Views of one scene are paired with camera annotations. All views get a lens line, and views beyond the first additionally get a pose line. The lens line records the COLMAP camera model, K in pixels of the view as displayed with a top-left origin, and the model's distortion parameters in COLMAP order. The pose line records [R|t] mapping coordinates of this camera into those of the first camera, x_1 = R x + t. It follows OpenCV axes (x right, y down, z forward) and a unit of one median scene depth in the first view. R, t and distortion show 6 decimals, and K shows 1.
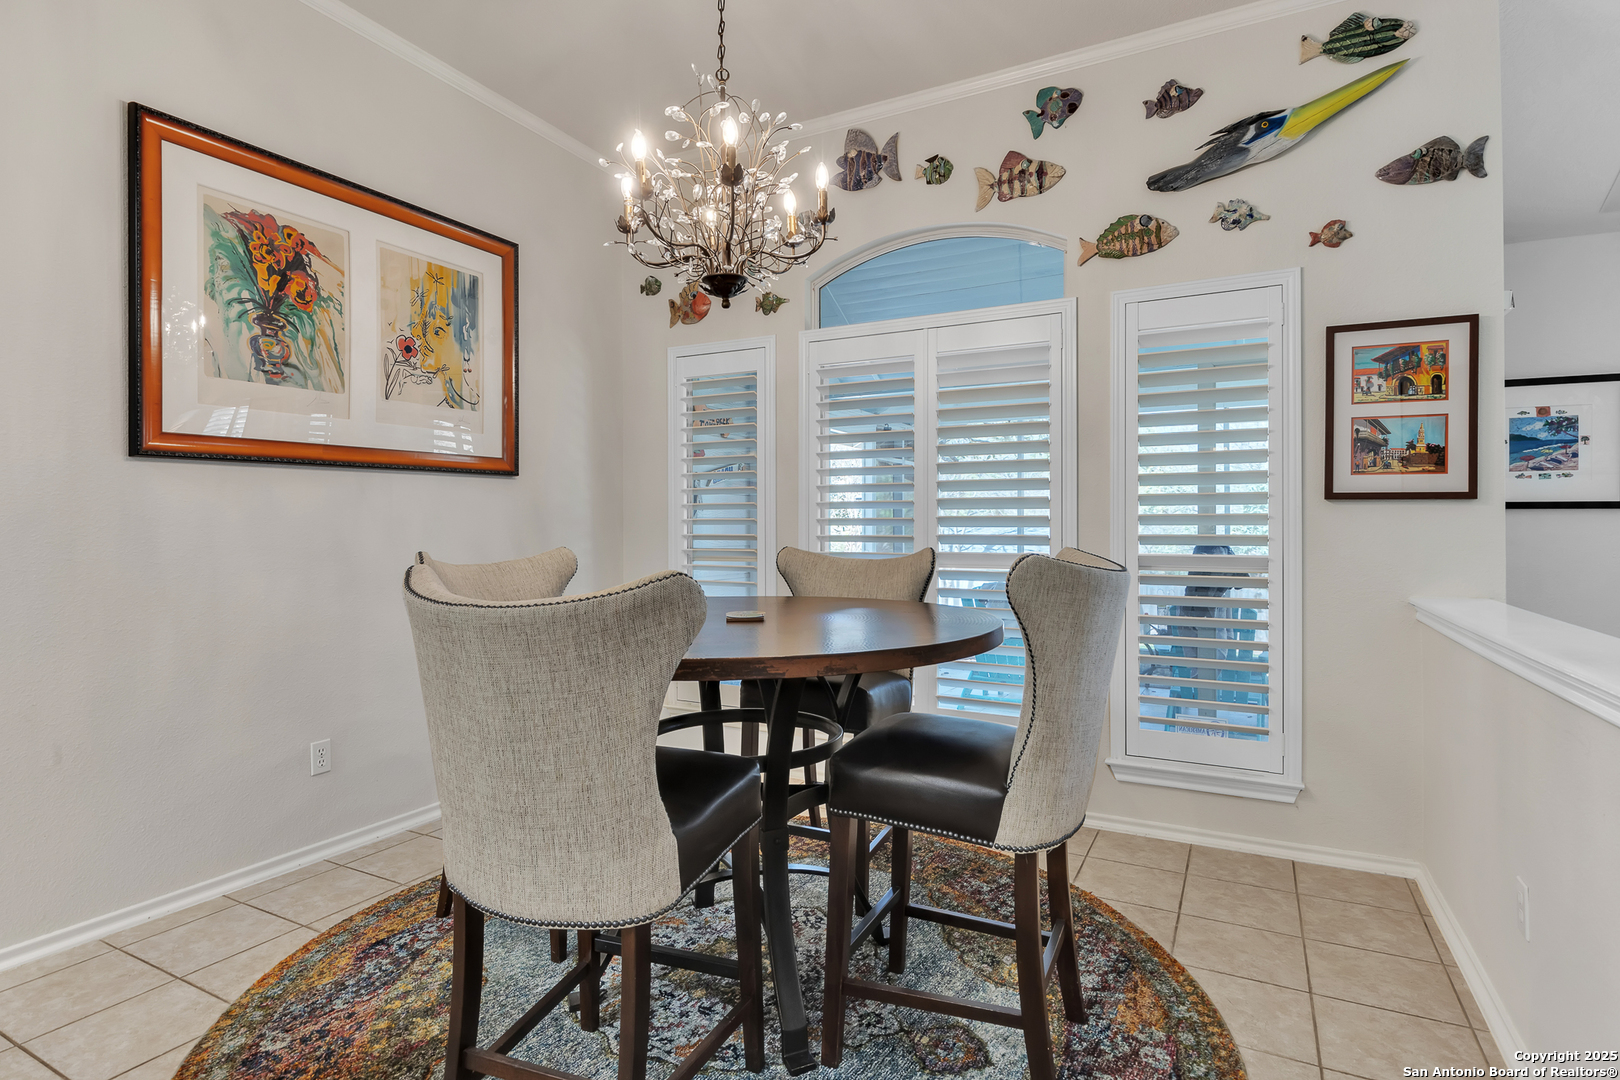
lens RADIAL K [[827.5, 0, 808.9], [0, 827.5, 524.1], [0, 0, 1]] dist [0.000059, -0.001672]
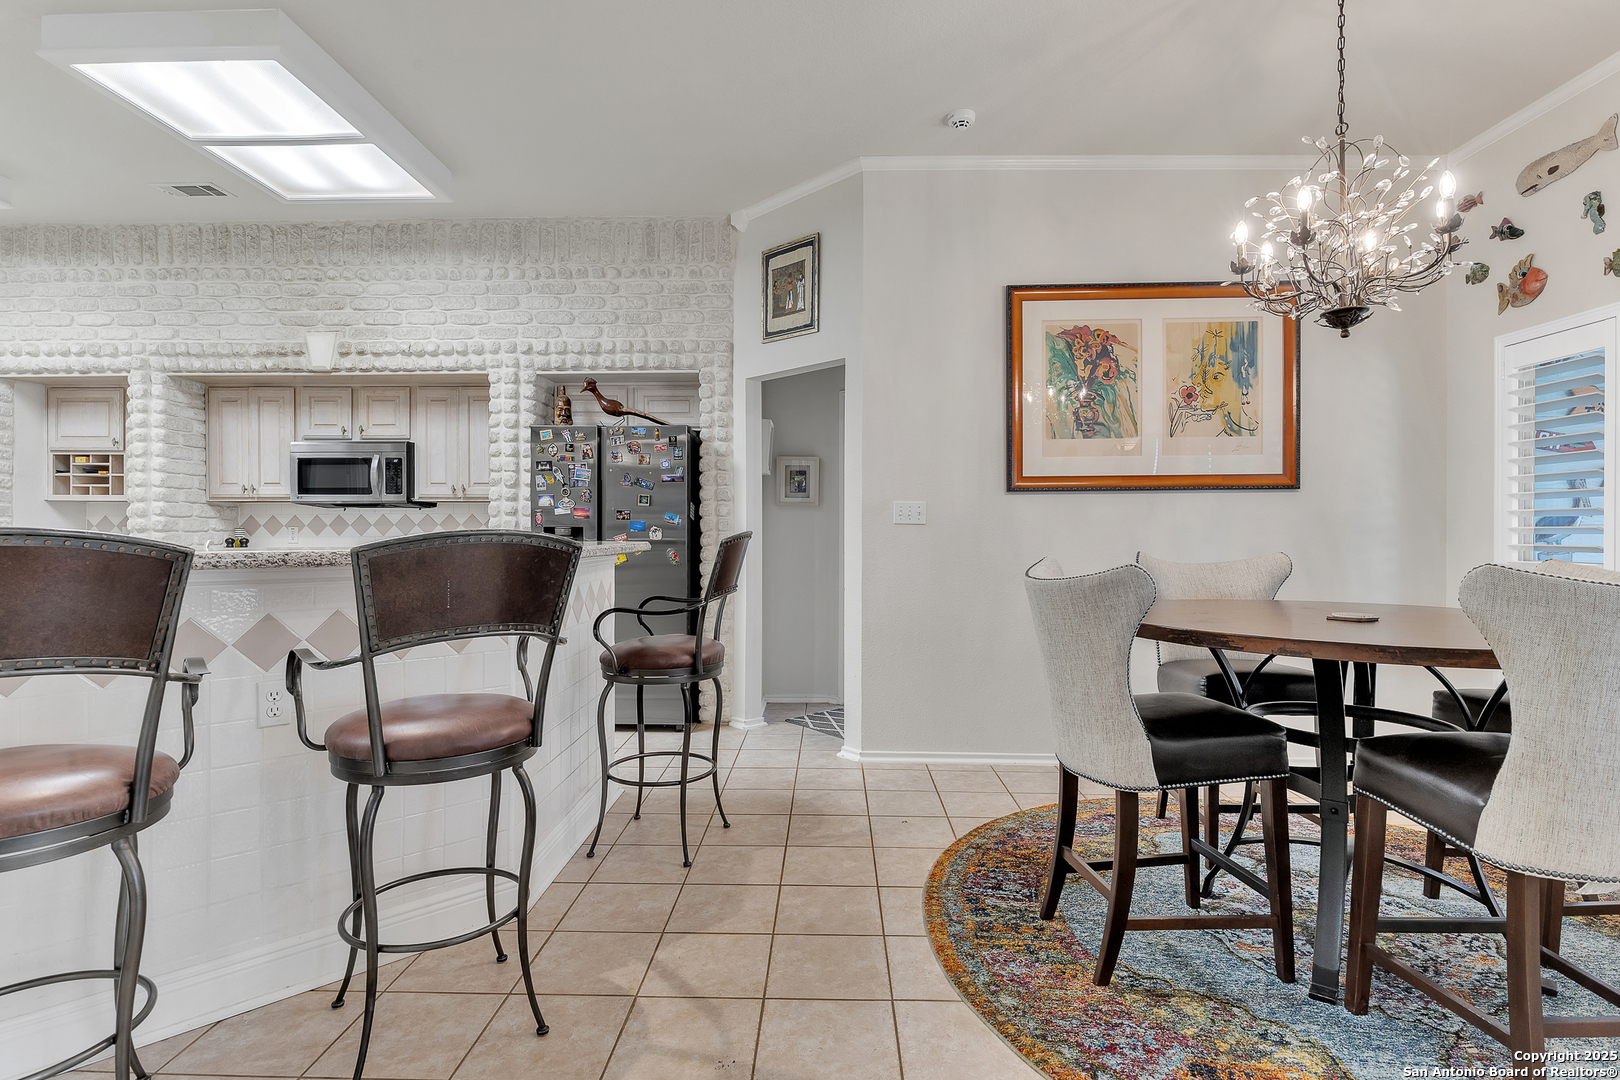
lens RADIAL K [[818.4, 0, 810.0], [0, 818.4, 540.0], [0, 0, 1]] dist [-0.001728, -0.000960]
pose [[0.441261, 0.010975, -0.897312, 0.440300], [-0.000823, 0.999930, 0.011825, -0.002239], [0.897378, -0.004480, 0.441239, -0.098937]]
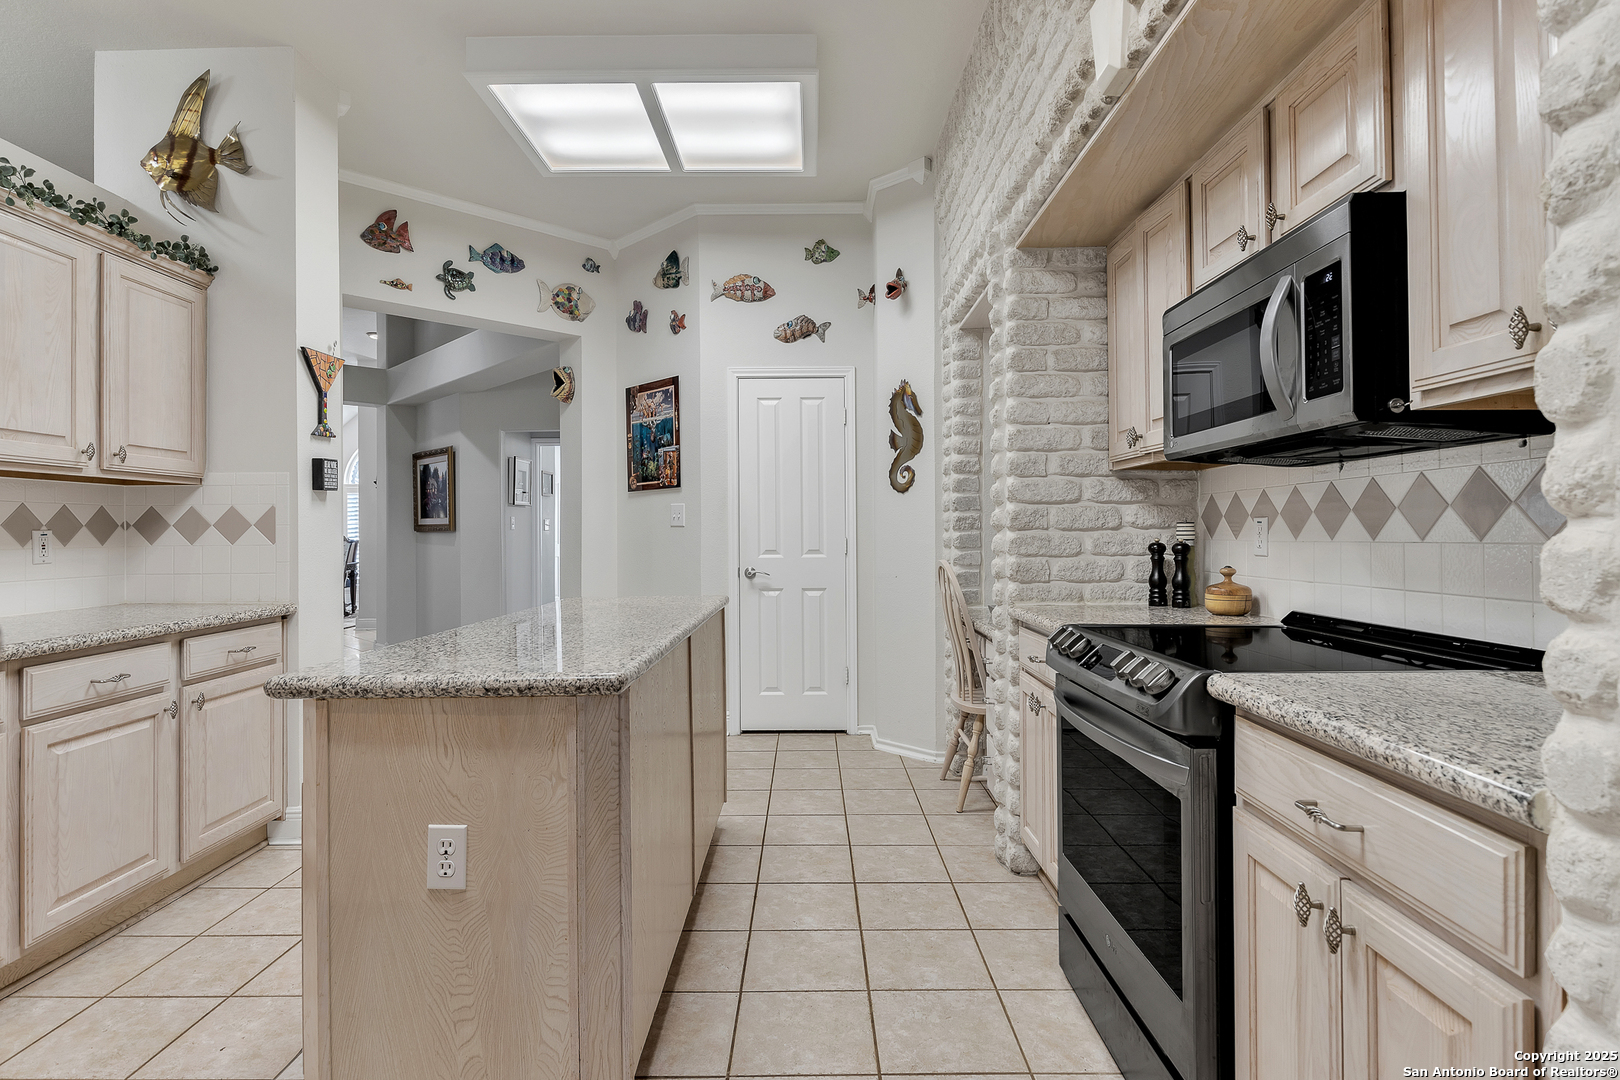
lens RADIAL K [[799.5, 0, 812.0], [0, 799.5, 519.0], [0, 0, 1]] dist [-0.000838, -0.014511]
pose [[-0.882791, 0.004195, -0.469748, -1.087512], [0.009016, 0.999927, -0.008014, -0.005330], [0.469680, -0.011310, -0.882764, 0.161877]]
